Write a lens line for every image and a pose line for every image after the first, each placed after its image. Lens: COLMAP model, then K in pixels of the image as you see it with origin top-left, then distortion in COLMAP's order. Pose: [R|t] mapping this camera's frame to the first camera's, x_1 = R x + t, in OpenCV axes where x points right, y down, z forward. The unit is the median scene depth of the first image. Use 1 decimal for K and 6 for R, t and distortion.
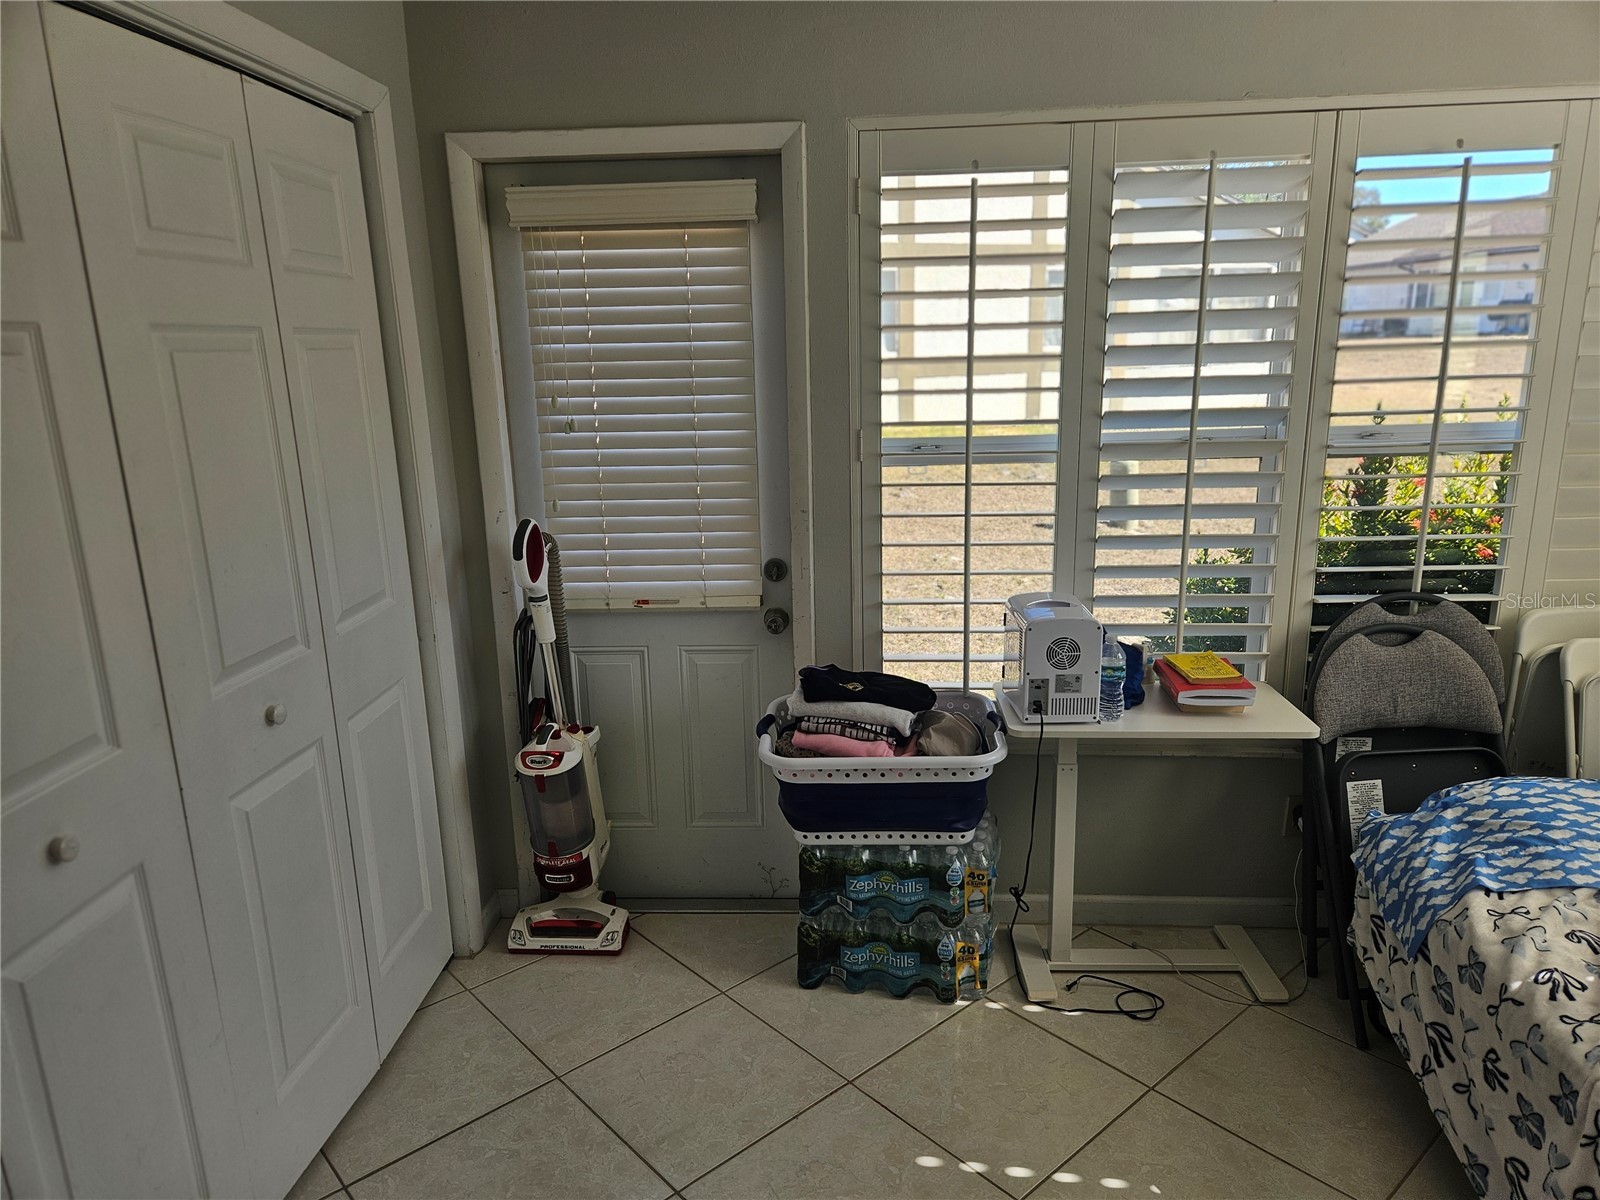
lens RADIAL K [[1067.2, 0, 808.1], [0, 1067.2, 602.9], [0, 0, 1]] dist [0.088725, -0.066837]
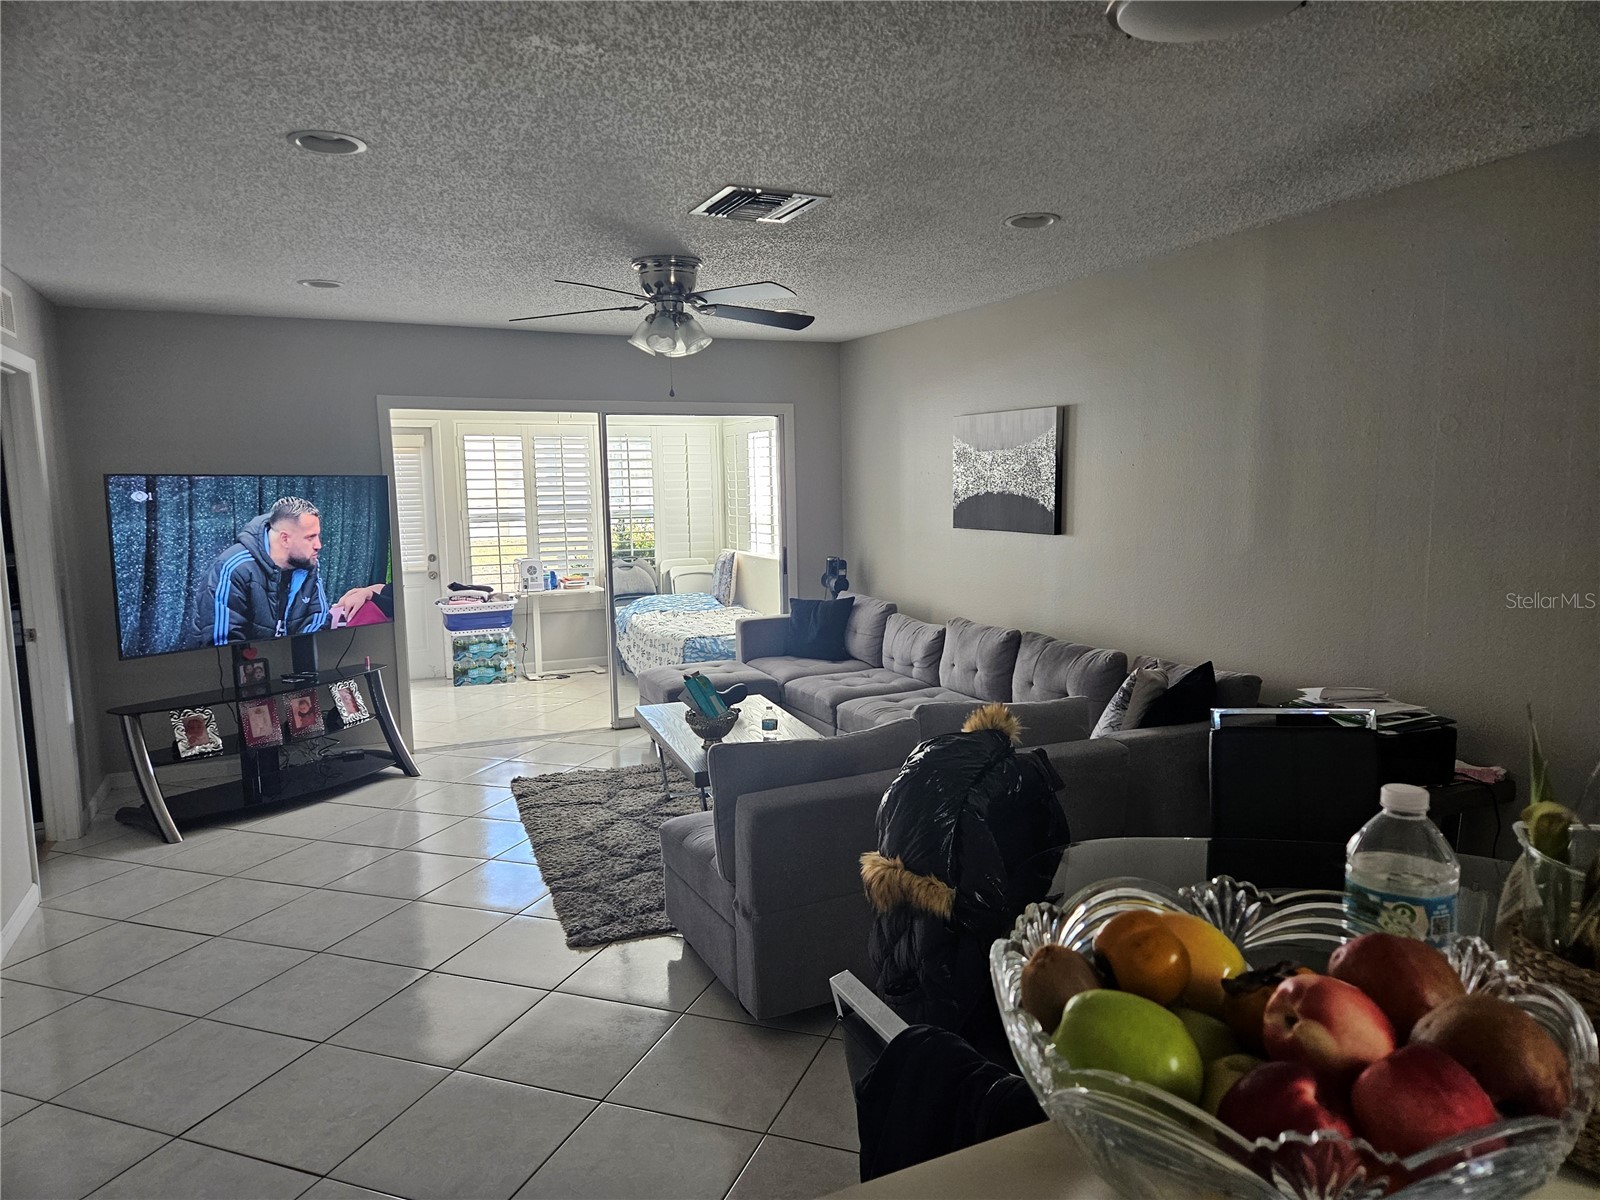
lens RADIAL K [[1067.2, 0, 808.1], [0, 1067.2, 602.9], [0, 0, 1]] dist [0.088725, -0.066837]
pose [[0.883512, -0.044496, 0.466290, -0.566055], [0.112550, 0.986480, -0.119122, 0.627768], [-0.454685, 0.157727, 0.876575, -2.308917]]
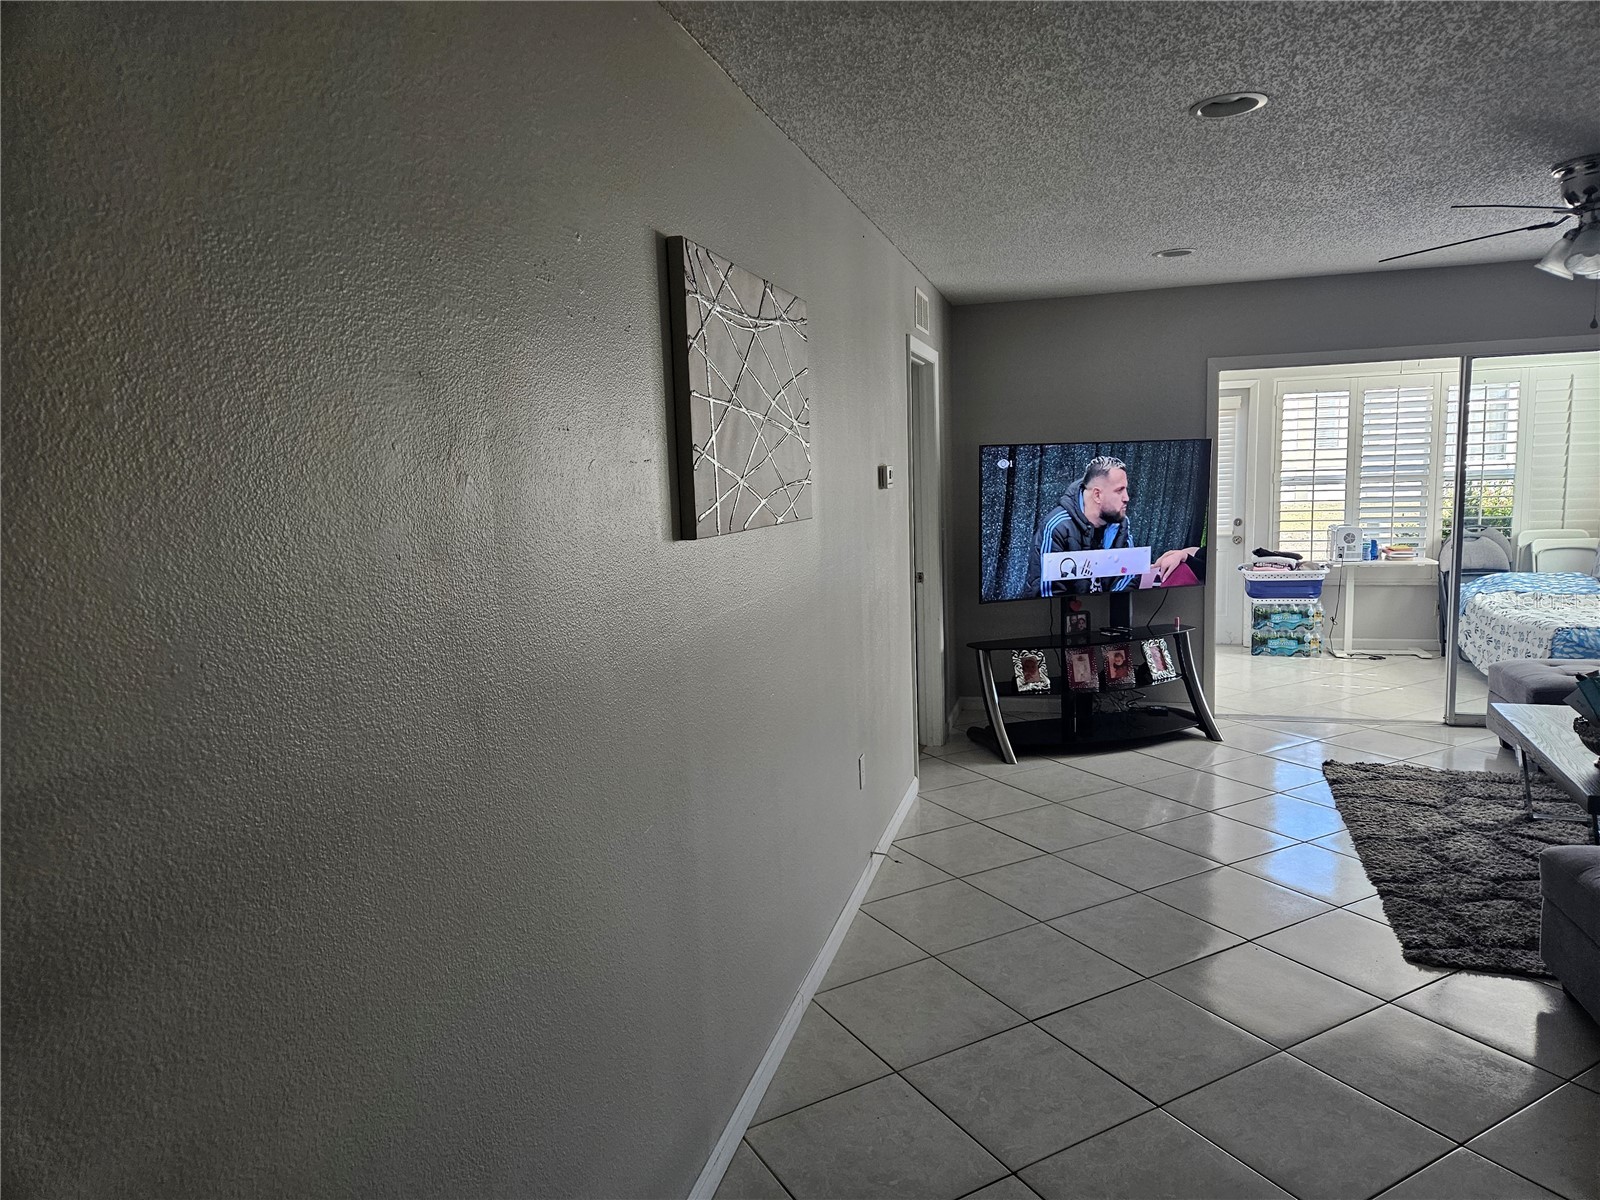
lens RADIAL K [[1067.2, 0, 808.1], [0, 1067.2, 602.9], [0, 0, 1]] dist [0.088725, -0.066837]
pose [[0.978522, 0.018717, -0.205291, -0.630163], [-0.042329, 0.992892, -0.111234, 0.624927], [0.201750, 0.117534, 0.972359, -2.298030]]
